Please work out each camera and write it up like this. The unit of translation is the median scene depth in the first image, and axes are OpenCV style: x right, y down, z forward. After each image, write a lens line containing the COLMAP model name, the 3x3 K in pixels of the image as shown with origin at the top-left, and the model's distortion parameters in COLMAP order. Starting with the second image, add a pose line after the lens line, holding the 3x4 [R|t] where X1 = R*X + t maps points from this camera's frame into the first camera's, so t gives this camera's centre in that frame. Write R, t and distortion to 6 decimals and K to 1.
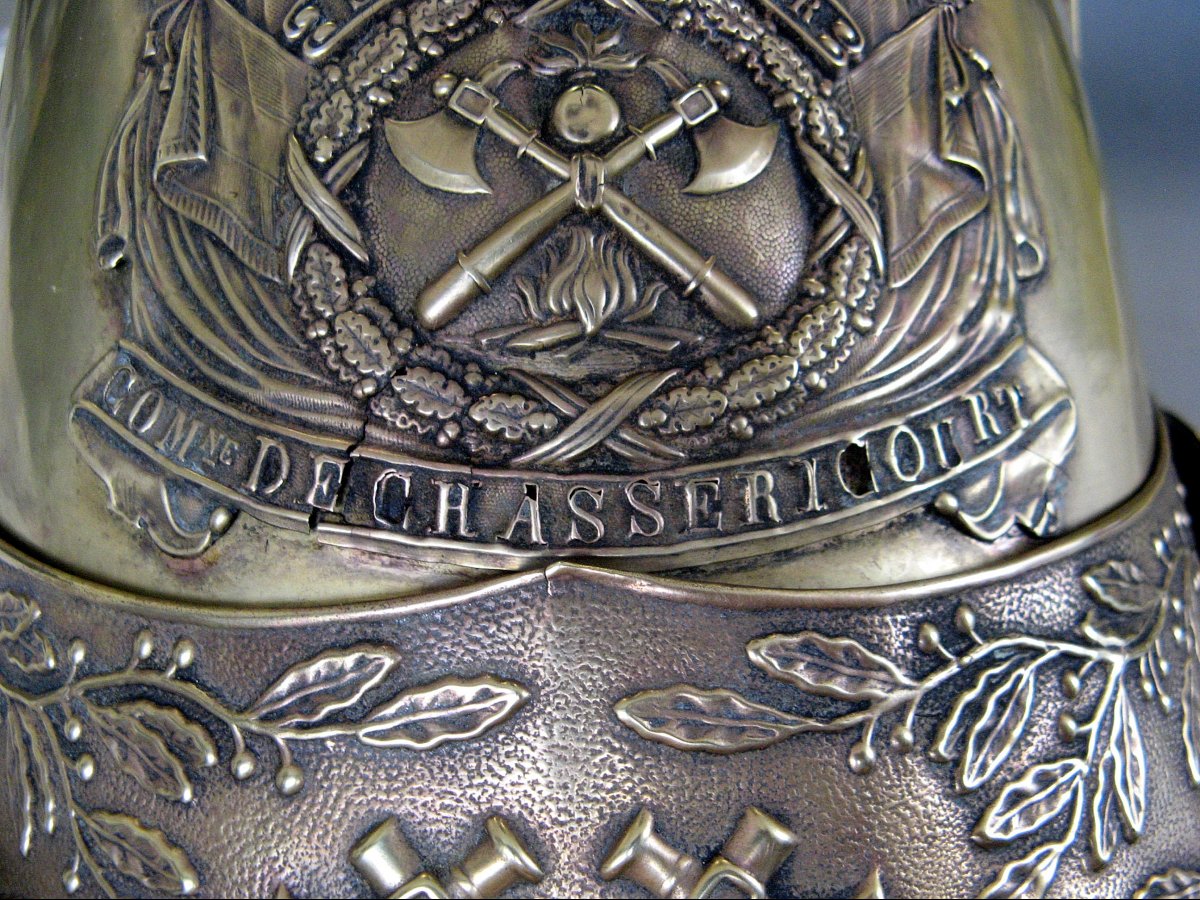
lens RADIAL K [[1231.8, 0, 594.3], [0, 1231.8, 443.0], [0, 0, 1]] dist [-0.129691, 0.000000]
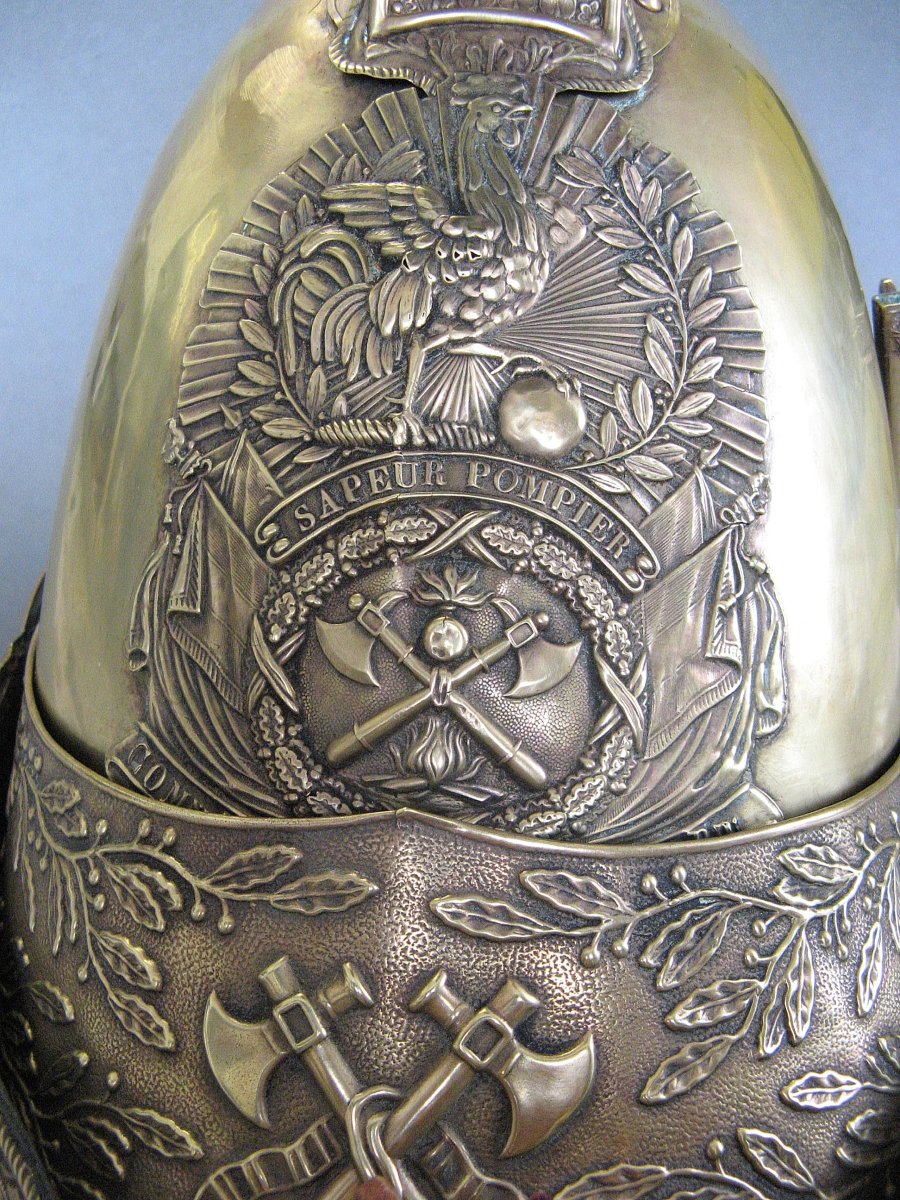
lens RADIAL K [[1231.8, 0, 451.7], [0, 1231.8, 602.6], [0, 0, 1]] dist [-0.129691, 0.000000]
pose [[0.987673, 0.102405, -0.118385, 0.169962], [-0.086919, 0.987789, 0.129298, -0.491456], [0.130181, -0.117414, 0.984514, -0.471526]]
